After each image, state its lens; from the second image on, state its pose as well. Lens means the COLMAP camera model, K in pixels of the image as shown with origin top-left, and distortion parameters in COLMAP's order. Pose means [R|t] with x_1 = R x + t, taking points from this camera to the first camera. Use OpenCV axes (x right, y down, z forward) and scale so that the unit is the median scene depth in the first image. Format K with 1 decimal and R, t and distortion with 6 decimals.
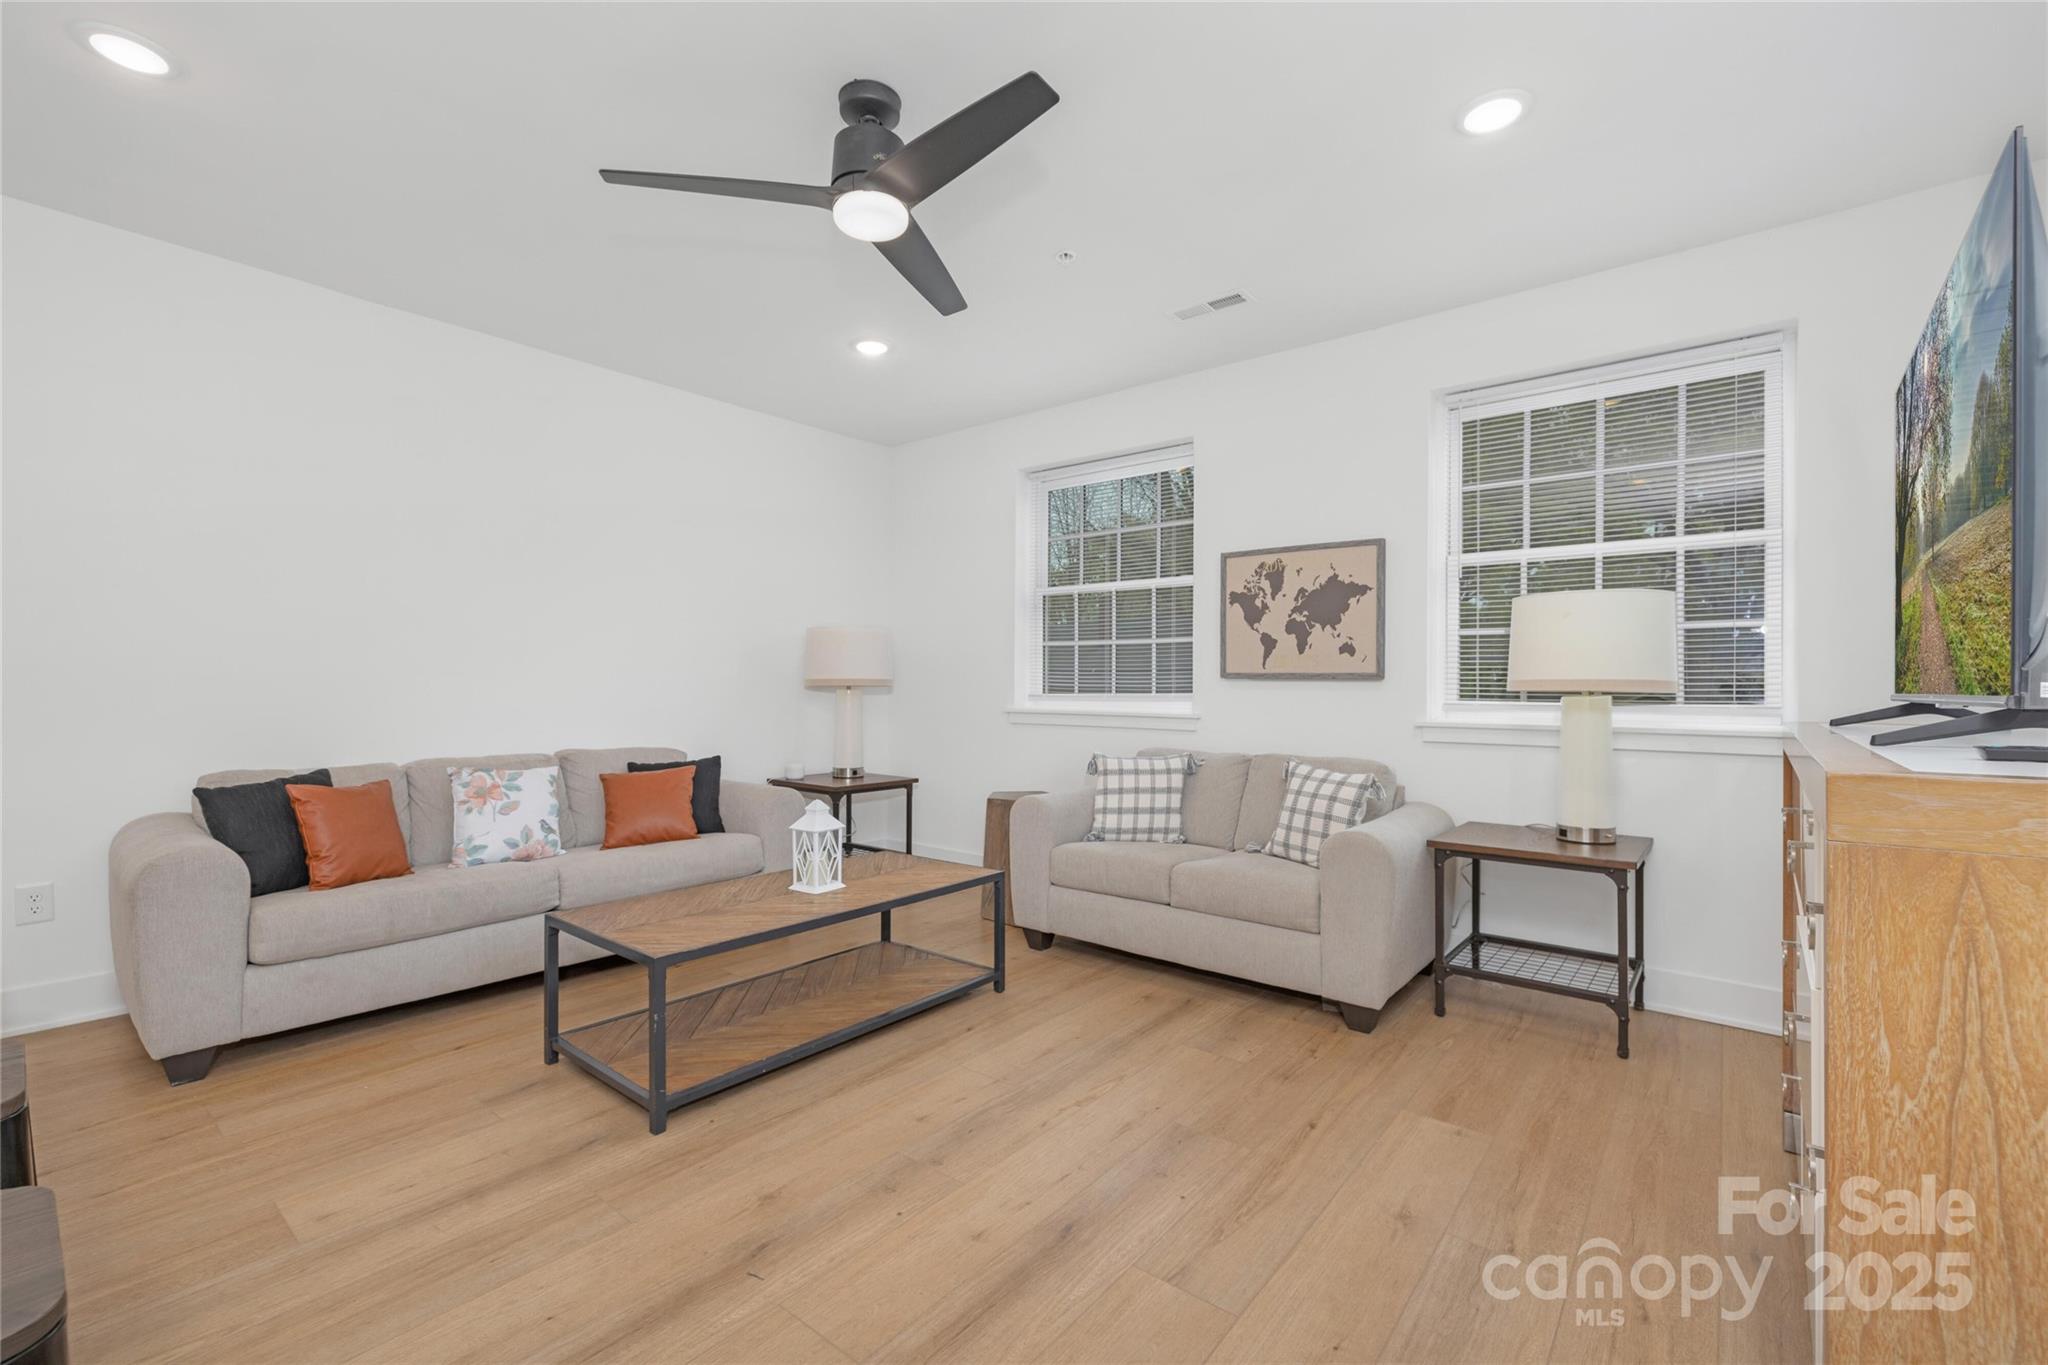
lens RADIAL K [[869.5, 0, 1024.0], [0, 869.5, 682.5], [0, 0, 1]] dist [0.000041, -0.000089]
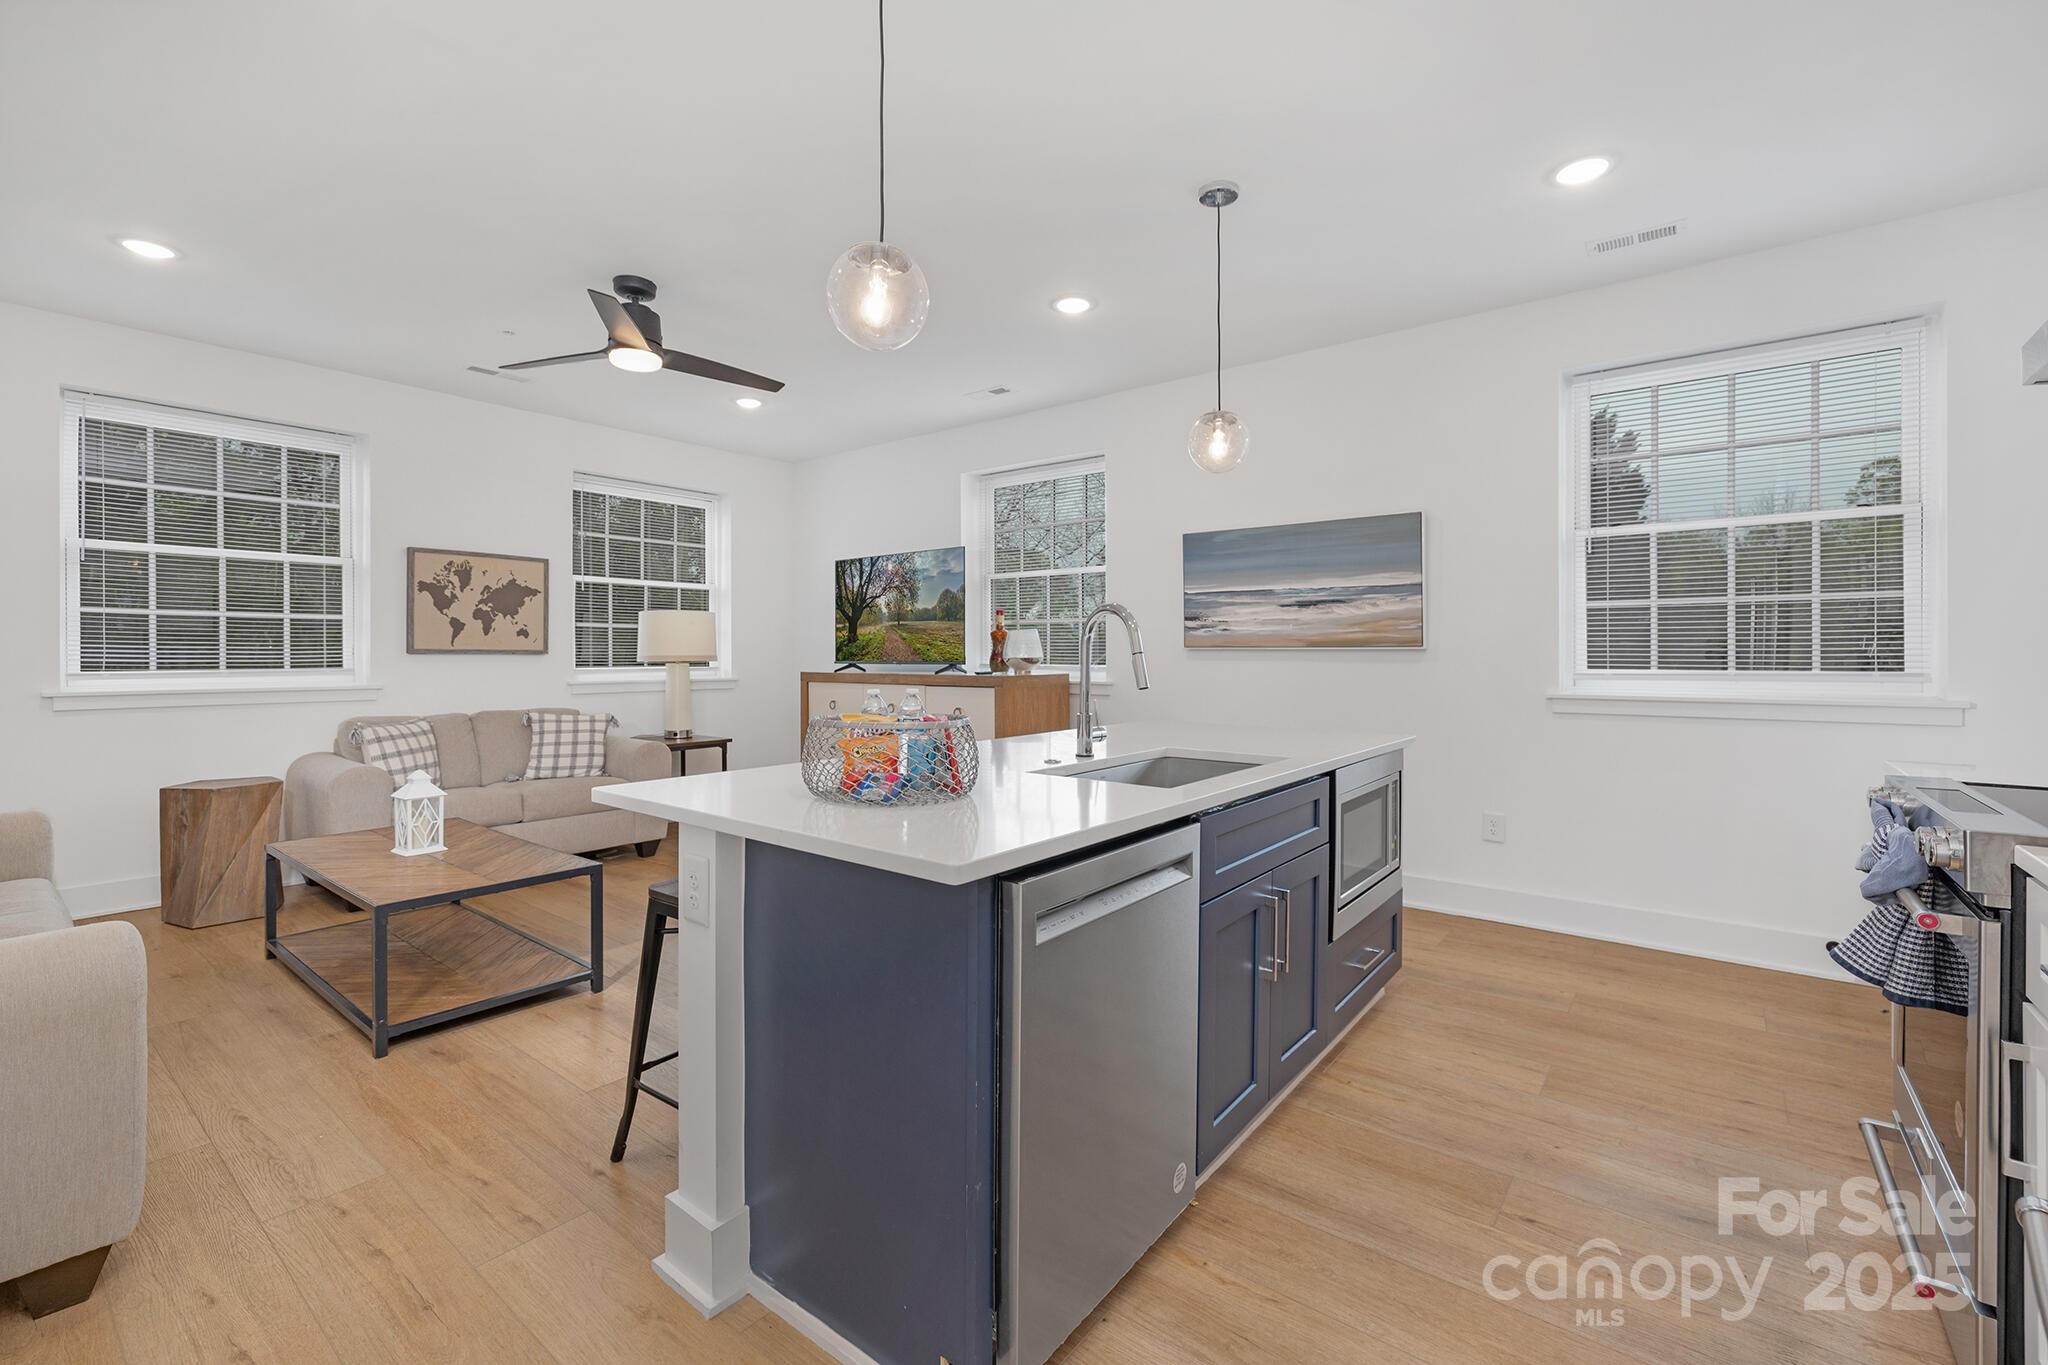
lens RADIAL K [[869.5, 0, 1024.0], [0, 869.5, 682.5], [0, 0, 1]] dist [0.000041, -0.000089]
pose [[-0.008319, -0.042131, 0.999077, -1.089640], [-0.008130, 0.999082, 0.042063, -0.024804], [-0.999932, -0.007773, -0.008653, 0.201830]]
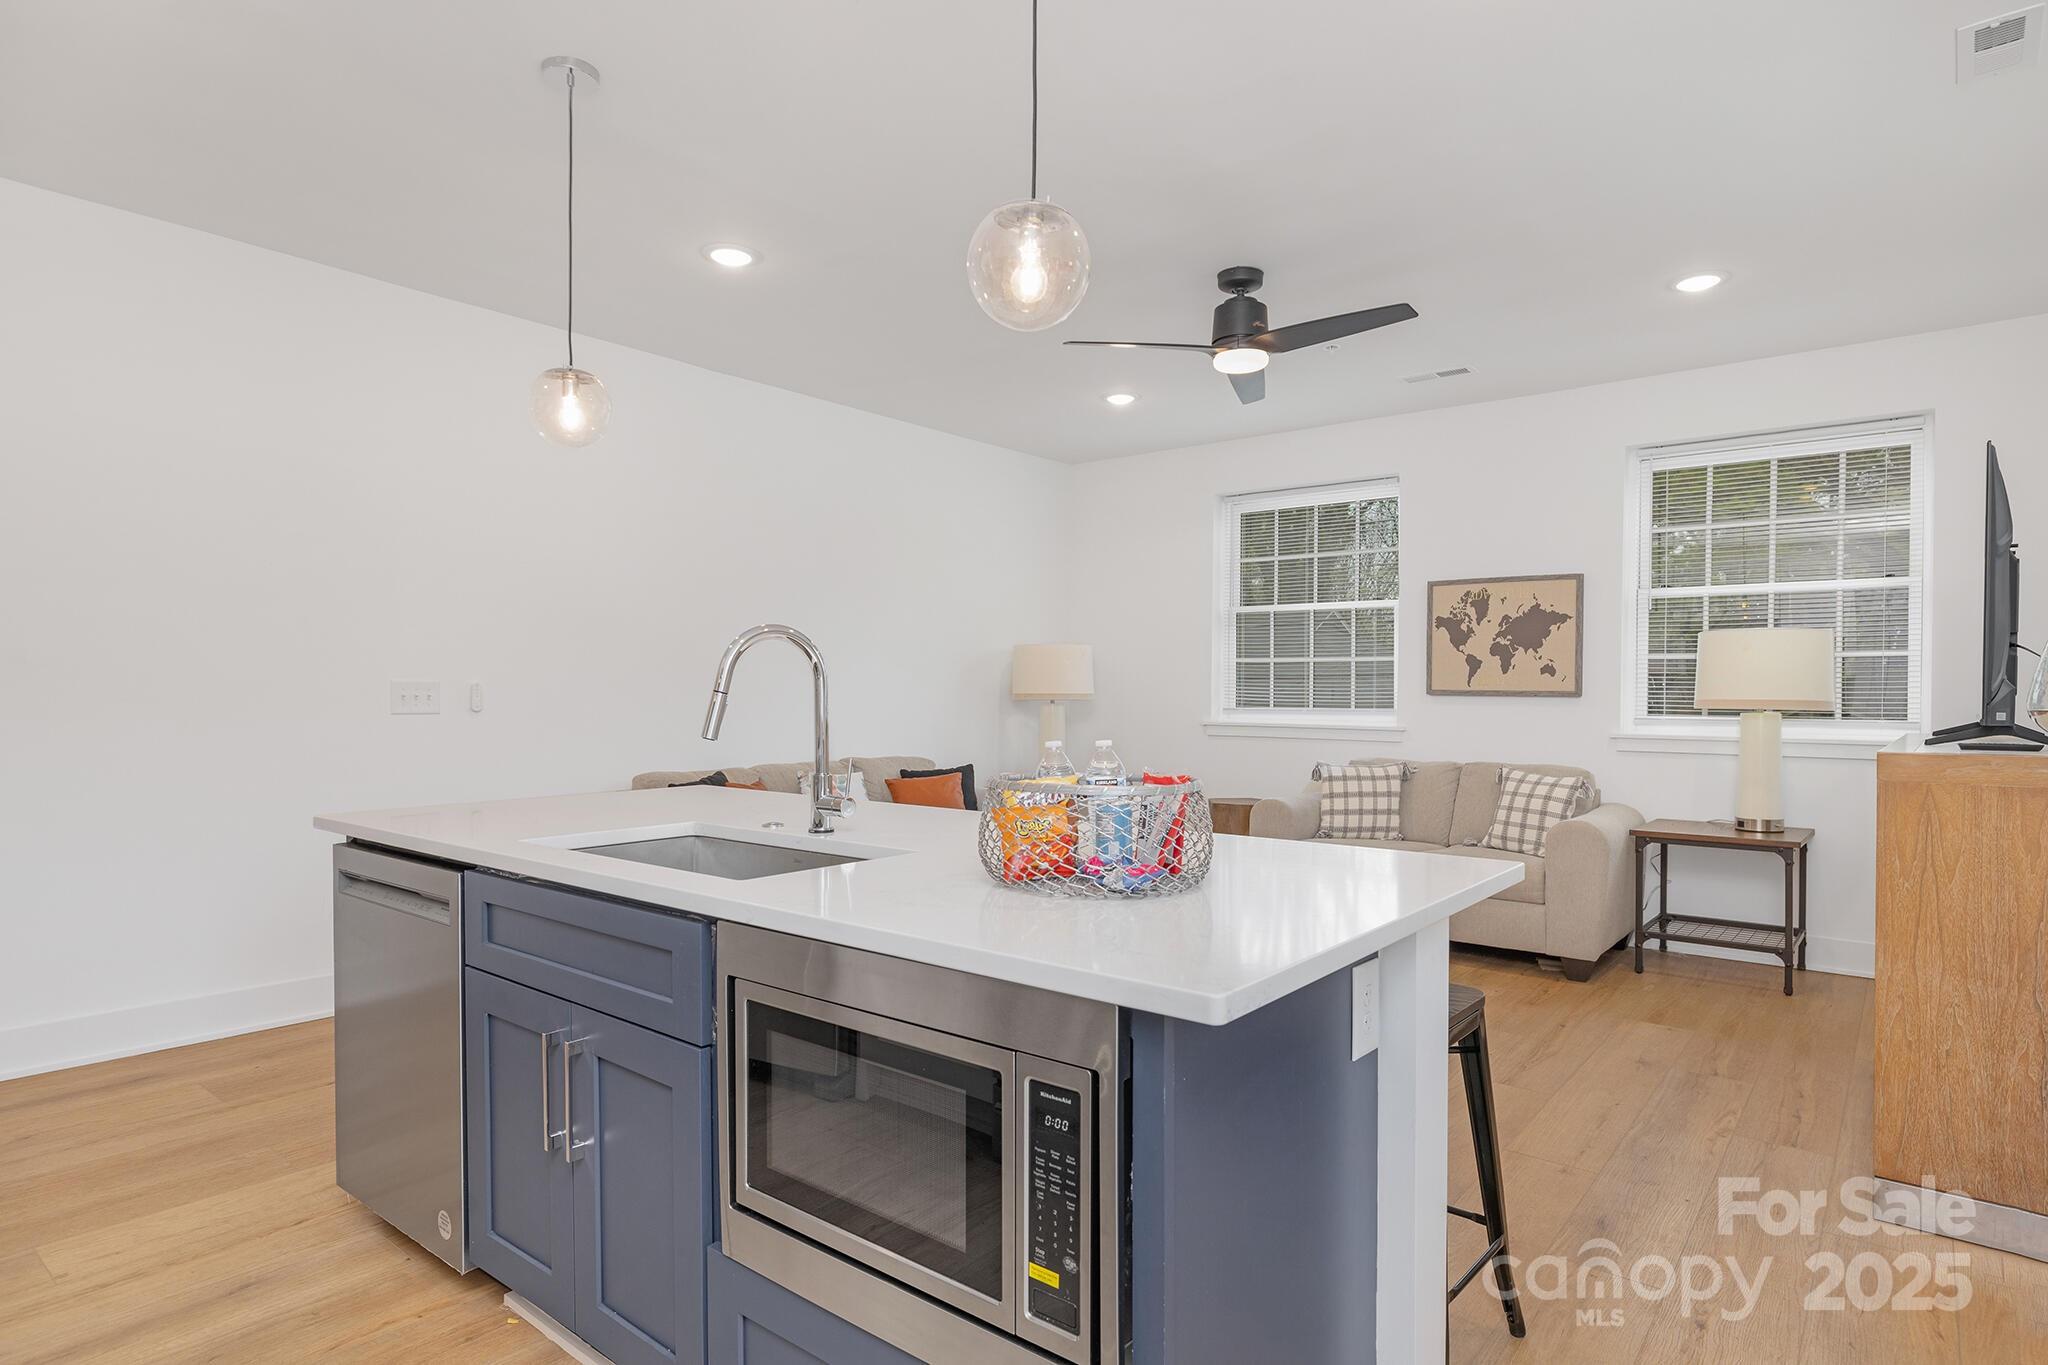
lens RADIAL K [[1106.0, 0, 1025.5], [0, 1106.0, 700.9], [0, 0, 1]] dist [0.000522, 0.000524]
pose [[0.999999, 0.000889, -0.000553, -0.321950], [-0.000881, 0.999908, 0.013536, -0.017560], [0.000565, -0.013536, 0.999908, -0.463258]]
